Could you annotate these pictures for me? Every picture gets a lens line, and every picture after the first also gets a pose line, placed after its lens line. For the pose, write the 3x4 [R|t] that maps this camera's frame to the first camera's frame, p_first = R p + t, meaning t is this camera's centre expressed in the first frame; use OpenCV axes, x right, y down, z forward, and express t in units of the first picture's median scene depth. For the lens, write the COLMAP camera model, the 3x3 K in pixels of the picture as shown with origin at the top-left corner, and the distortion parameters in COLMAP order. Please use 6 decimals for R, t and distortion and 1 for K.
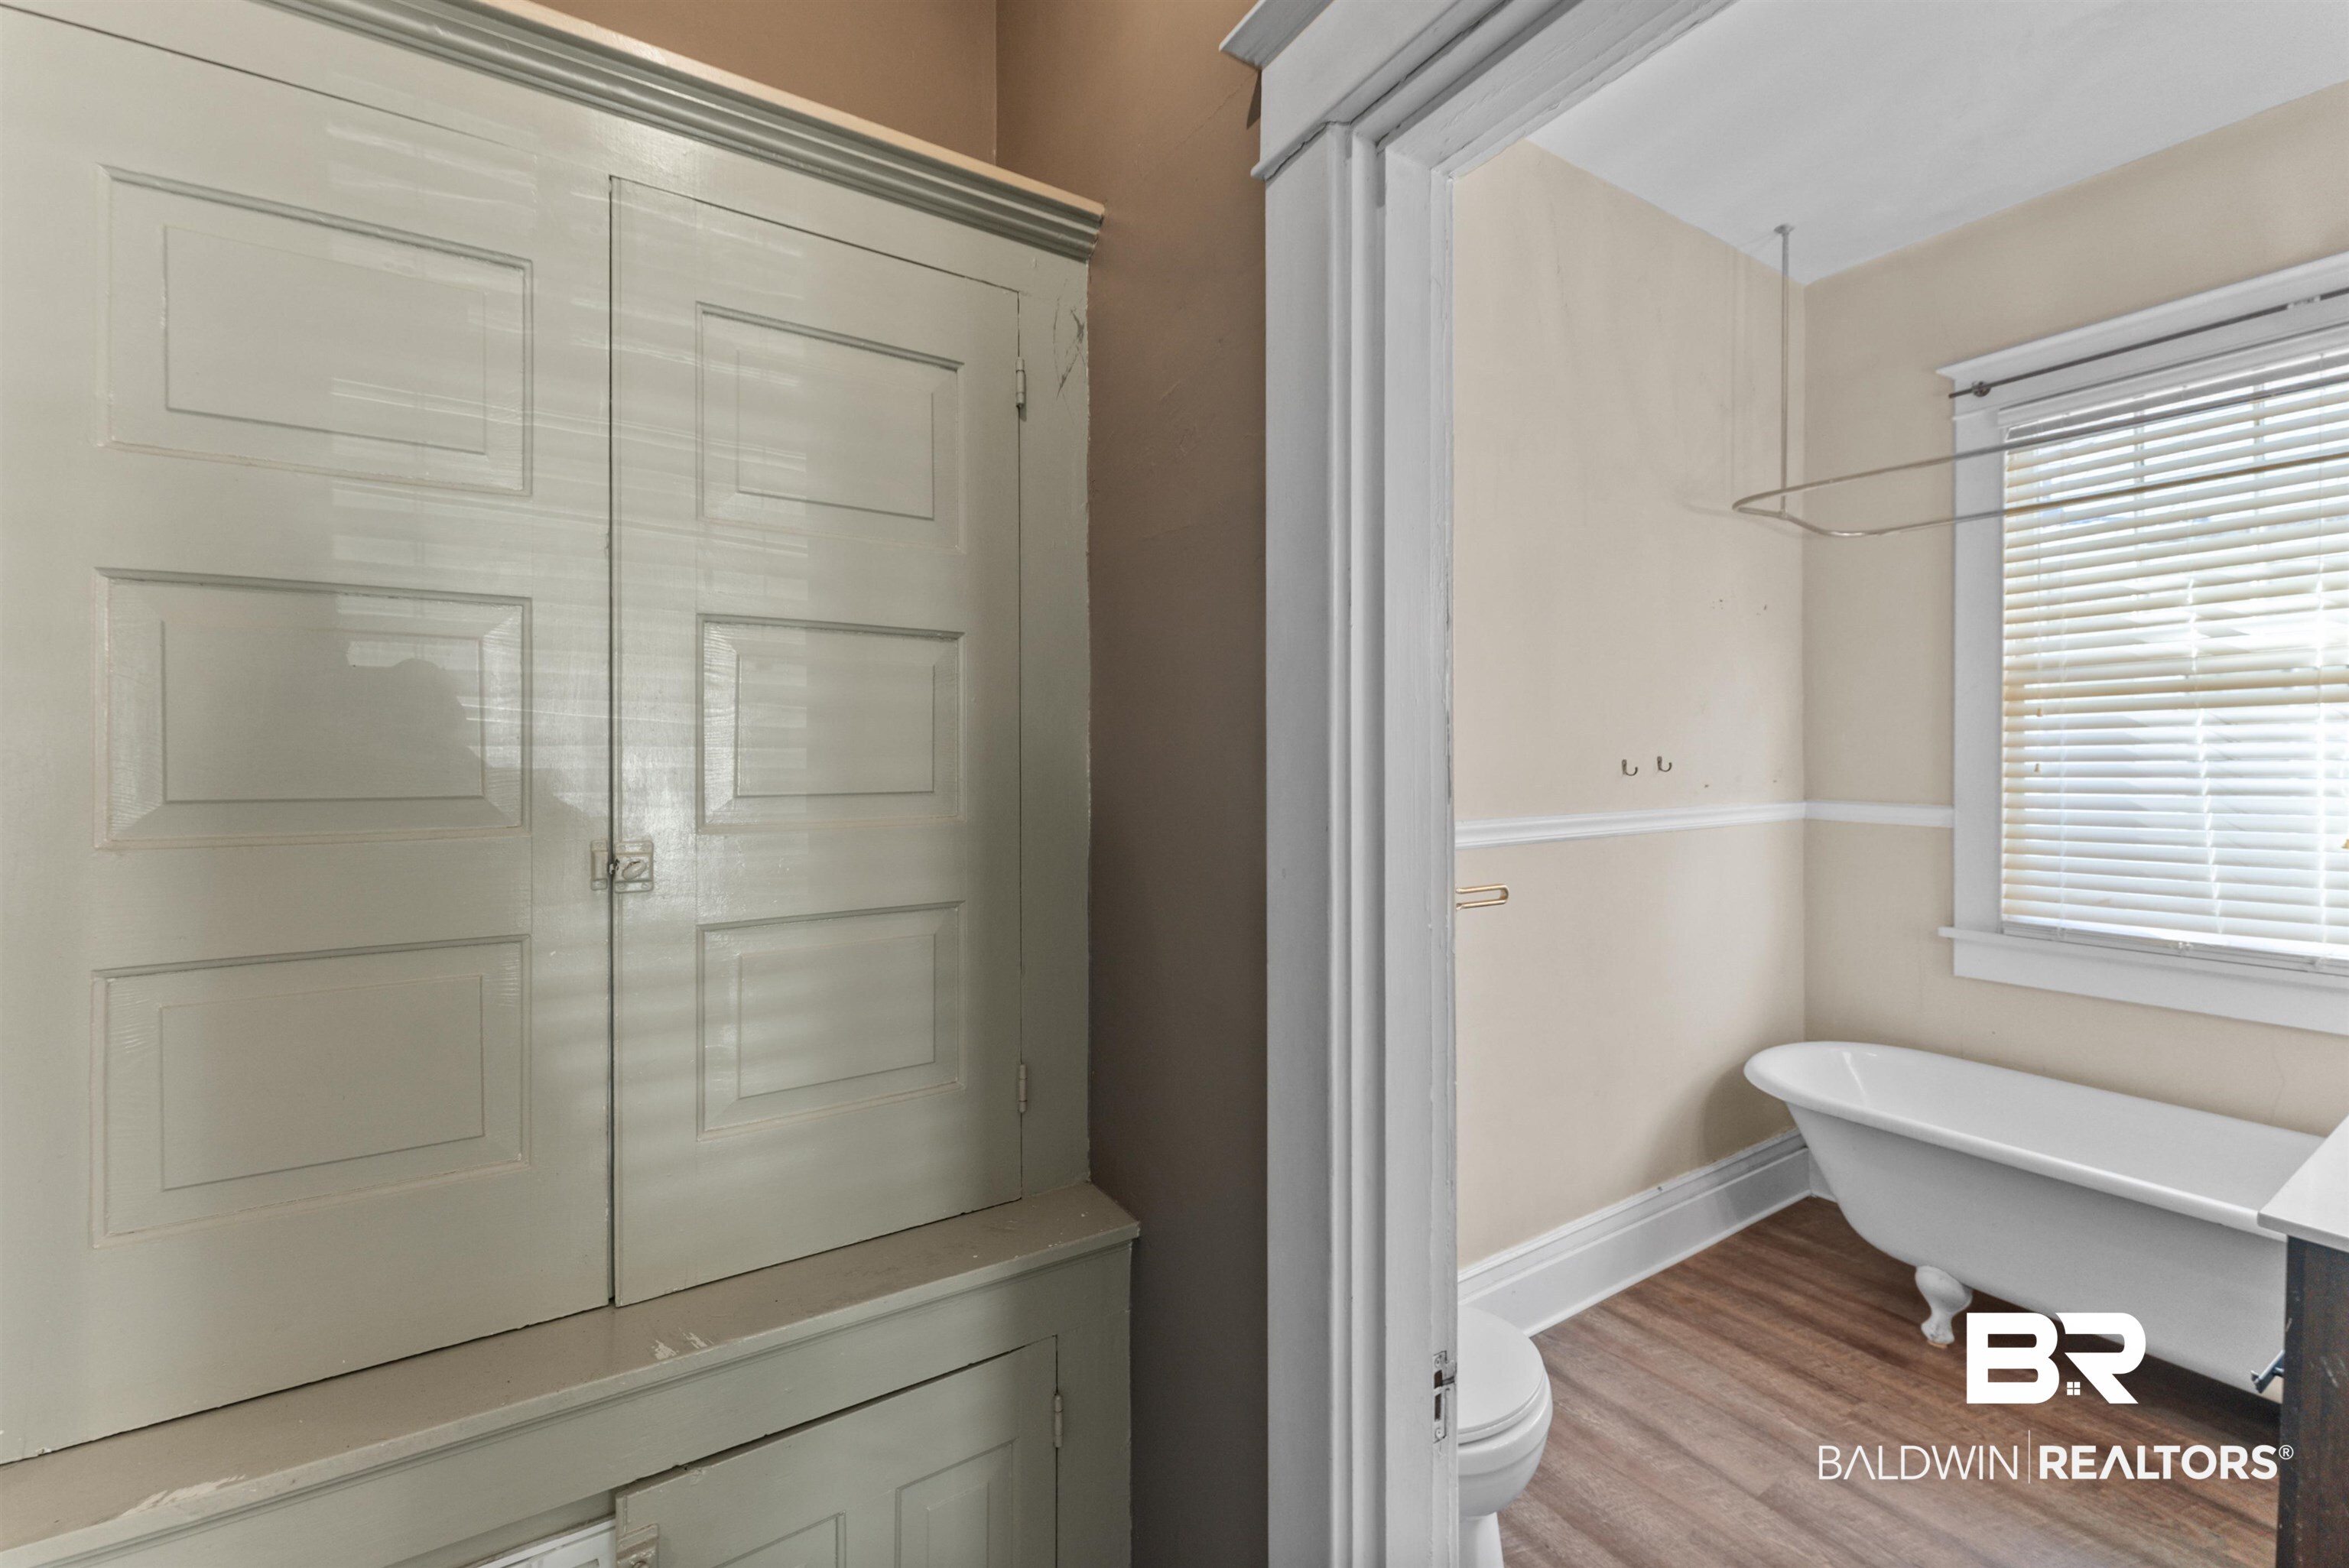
lens RADIAL K [[962.3, 0, 1184.7], [0, 962.3, 772.3], [0, 0, 1]] dist [0.002089, -0.000121]
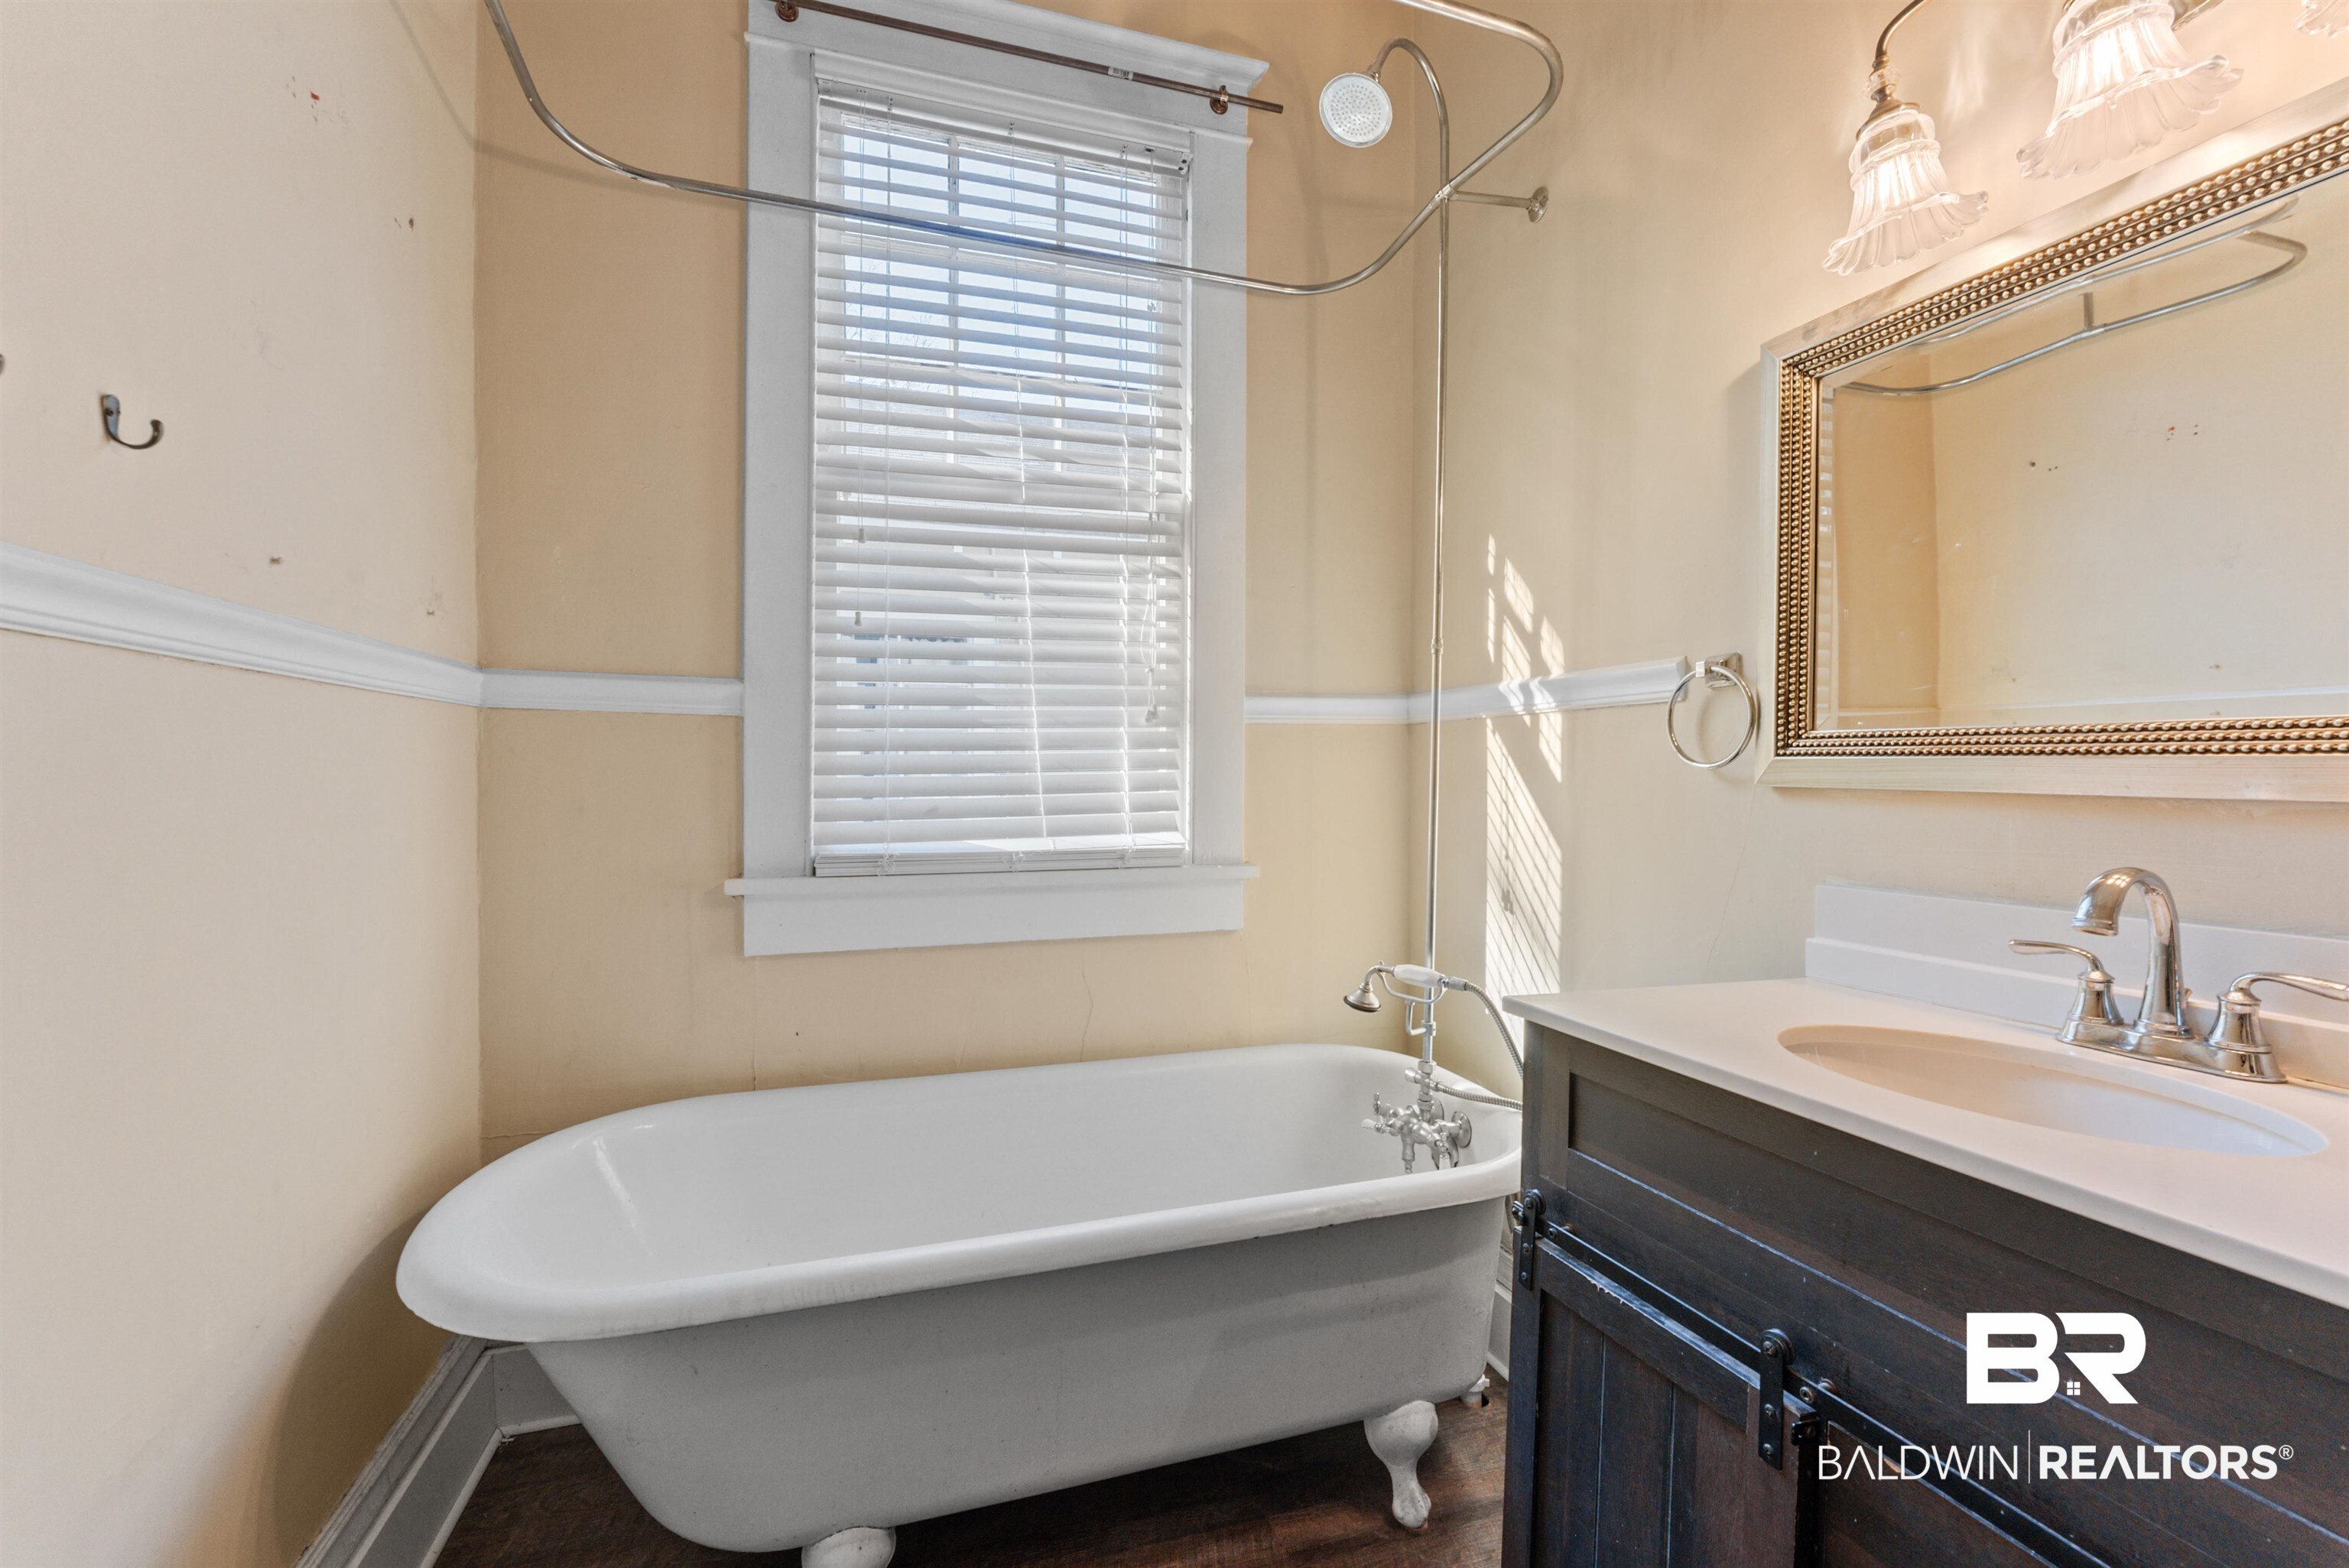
lens RADIAL K [[962.3, 0, 1180.3], [0, 962.3, 776.9], [0, 0, 1]] dist [0.002089, -0.000121]
pose [[0.245966, -0.012546, 0.969197, 0.281350], [0.004586, 0.999920, 0.011780, 0.093958], [-0.969267, 0.001547, 0.246004, 0.598996]]
